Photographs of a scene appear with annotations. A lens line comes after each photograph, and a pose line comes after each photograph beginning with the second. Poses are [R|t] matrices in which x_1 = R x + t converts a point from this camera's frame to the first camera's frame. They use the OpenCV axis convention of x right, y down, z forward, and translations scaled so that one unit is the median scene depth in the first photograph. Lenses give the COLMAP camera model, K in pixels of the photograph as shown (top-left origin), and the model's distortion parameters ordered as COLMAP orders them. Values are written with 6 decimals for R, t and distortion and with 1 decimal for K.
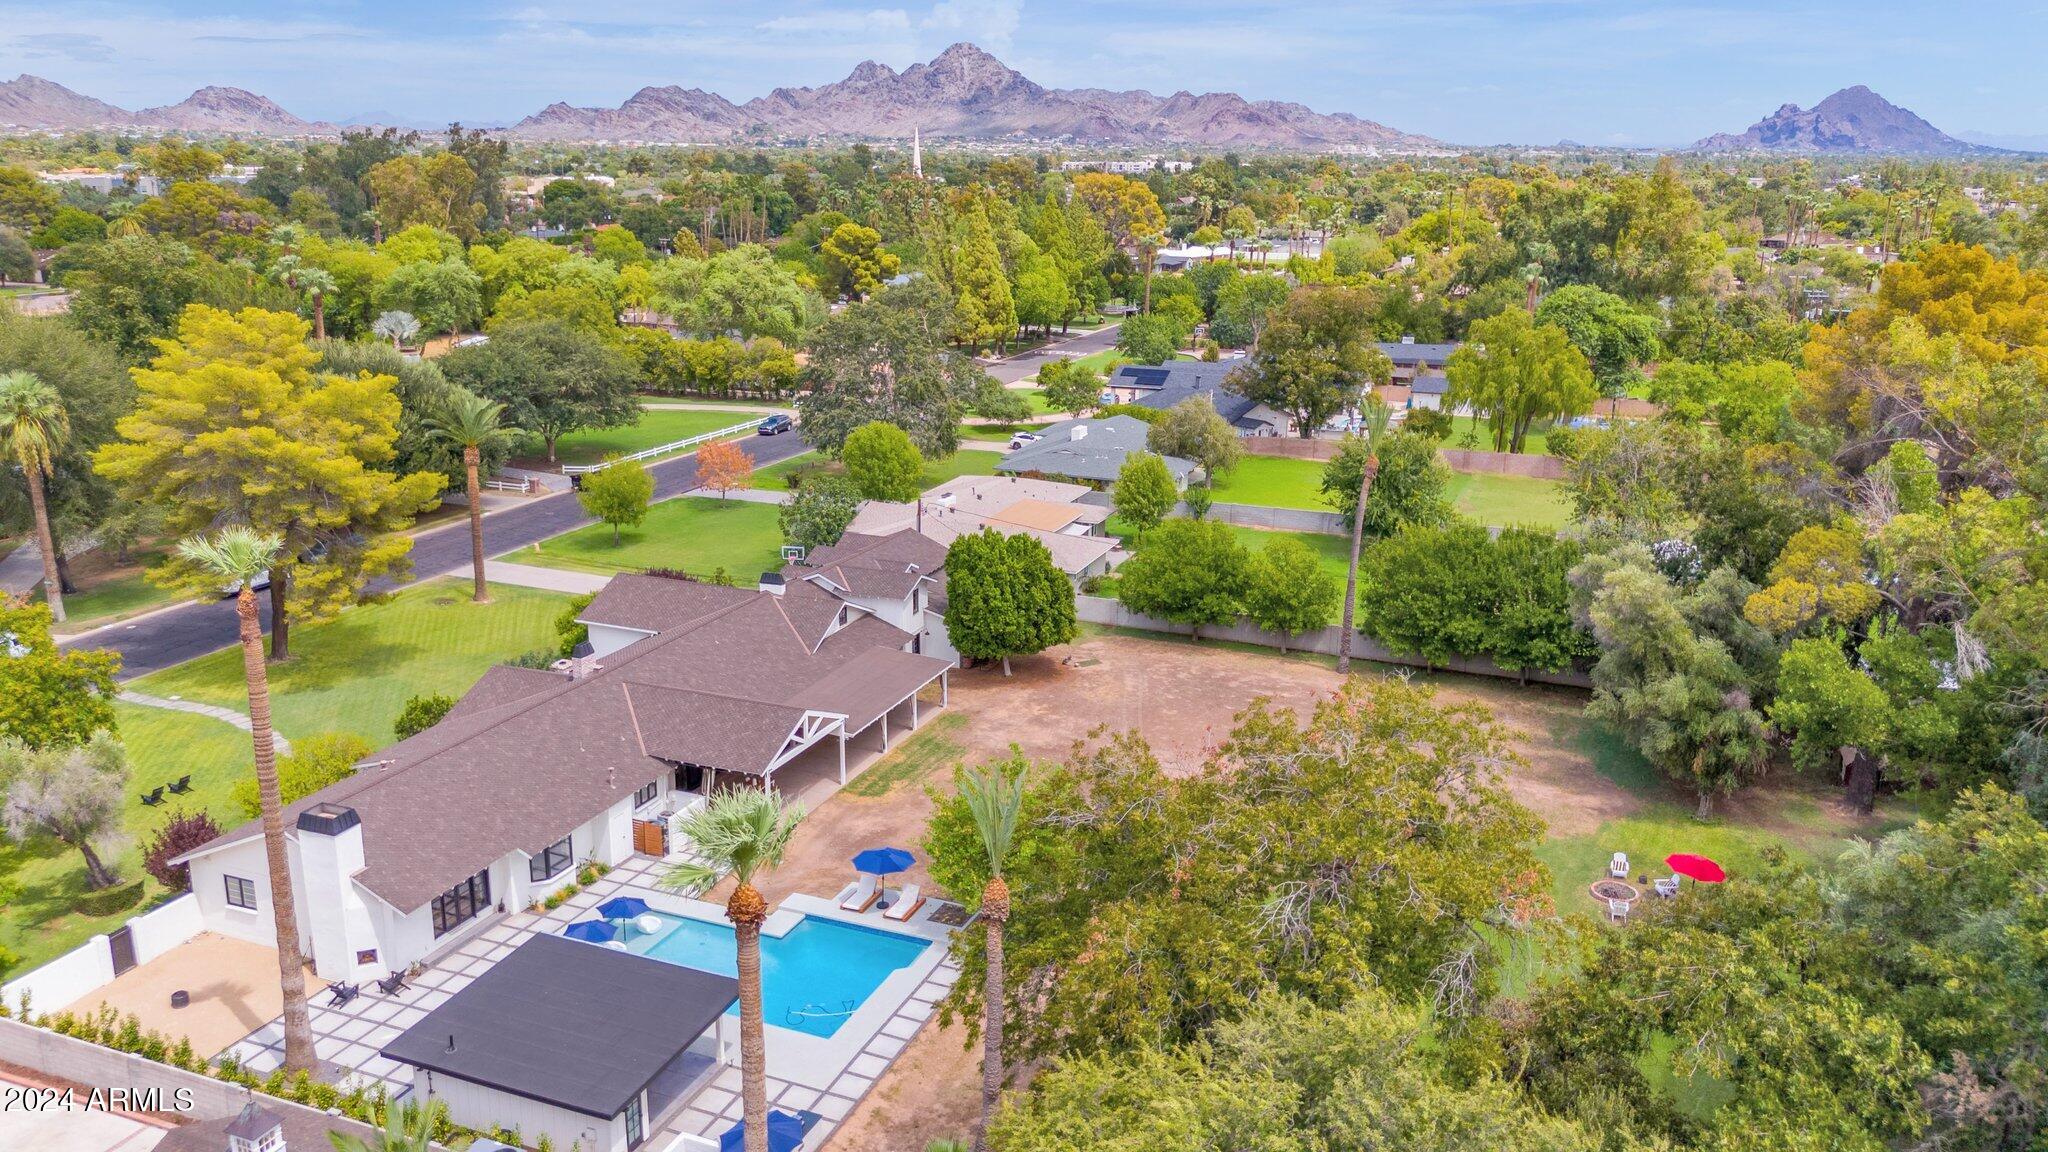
lens RADIAL K [[1551.8, 0, 1023.2], [0, 1551.8, 617.2], [0, 0, 1]] dist [0.027641, -0.001519]
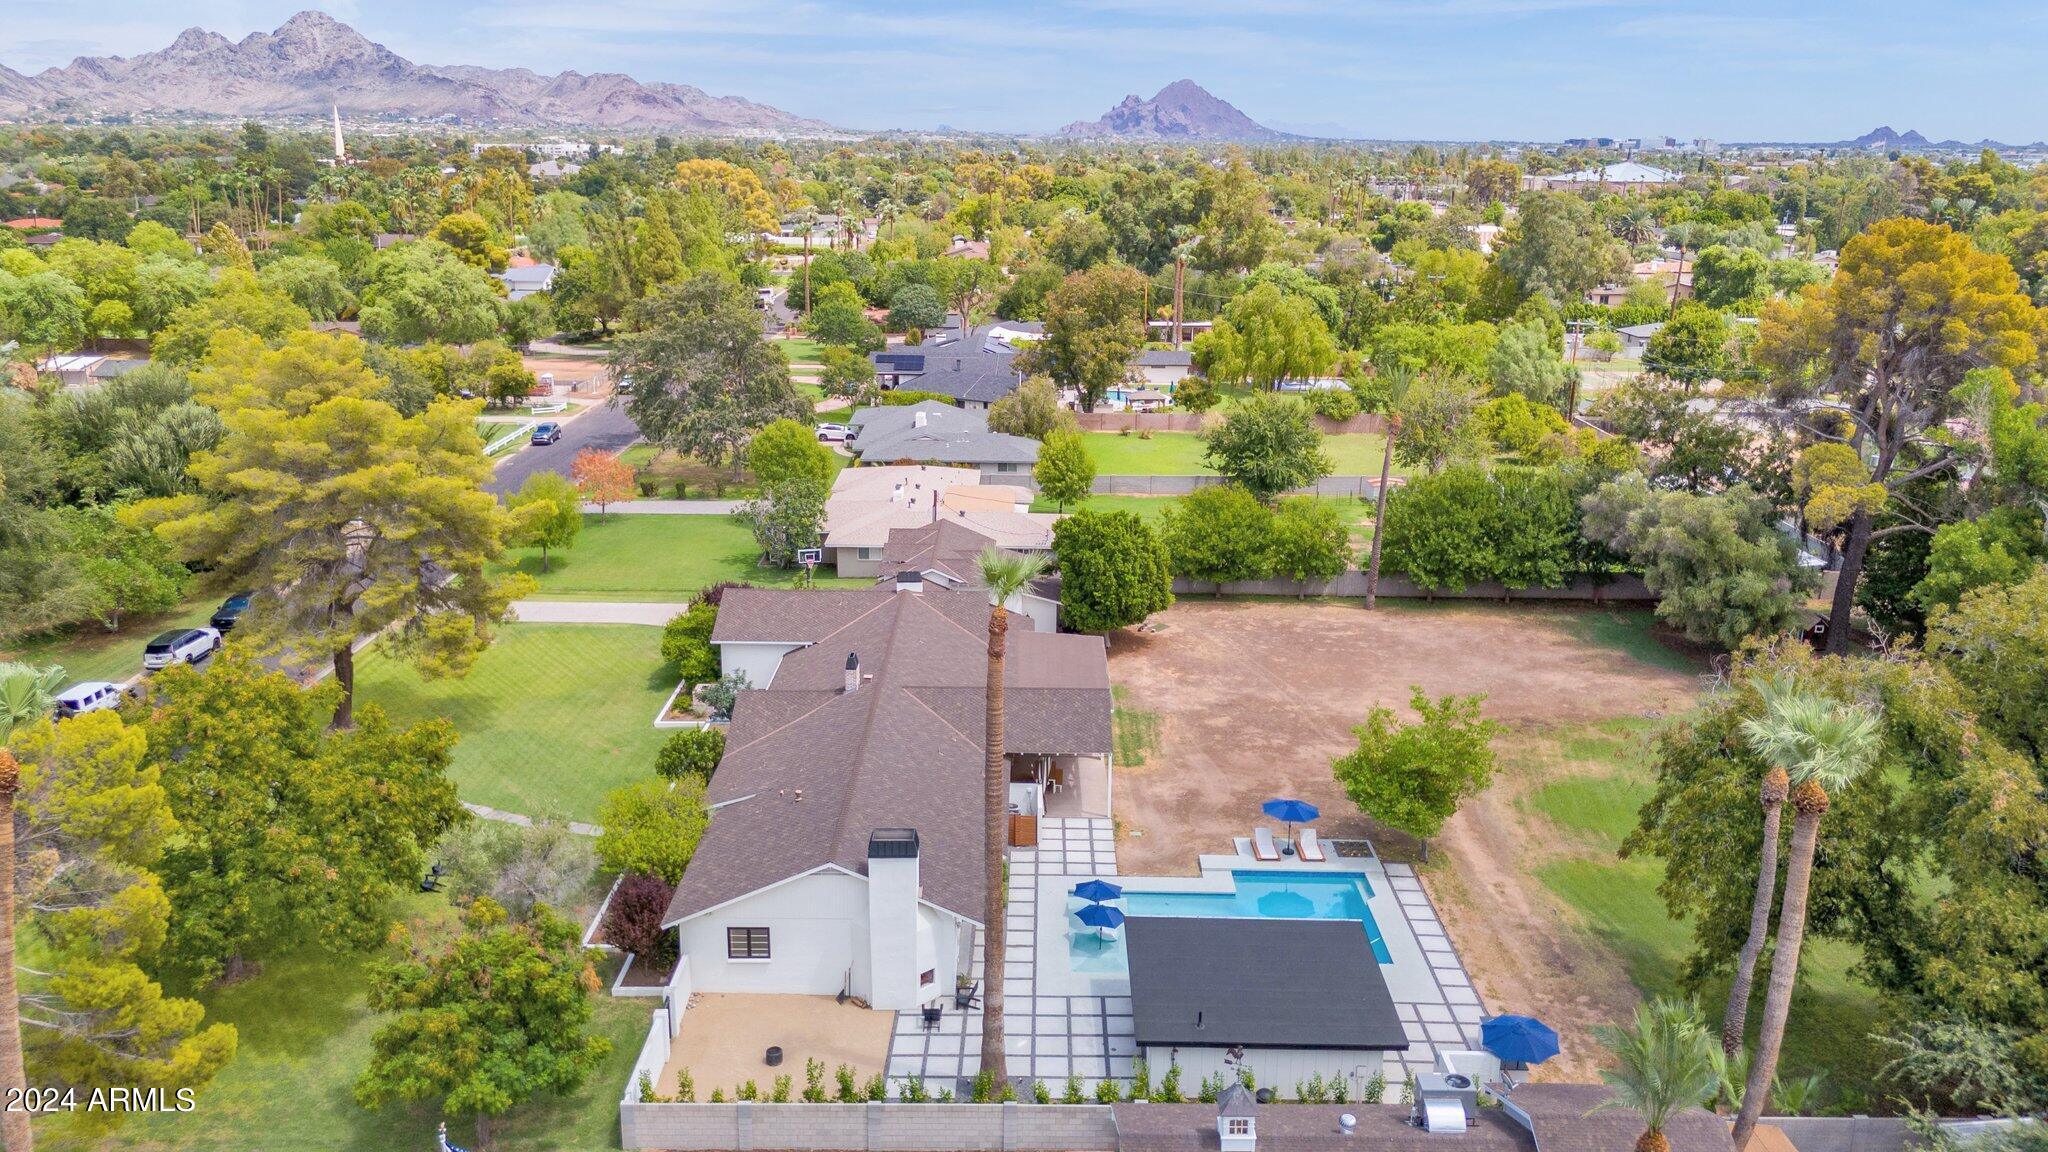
lens RADIAL K [[1548.4, 0, 1024.0], [0, 1548.4, 576.0], [0, 0, 1]] dist [0.099443, -0.111158]
pose [[0.926046, -0.103102, 0.363054, -0.134161], [0.108567, 0.994075, 0.005379, -0.006729], [-0.361458, 0.034435, 0.931752, 0.011541]]
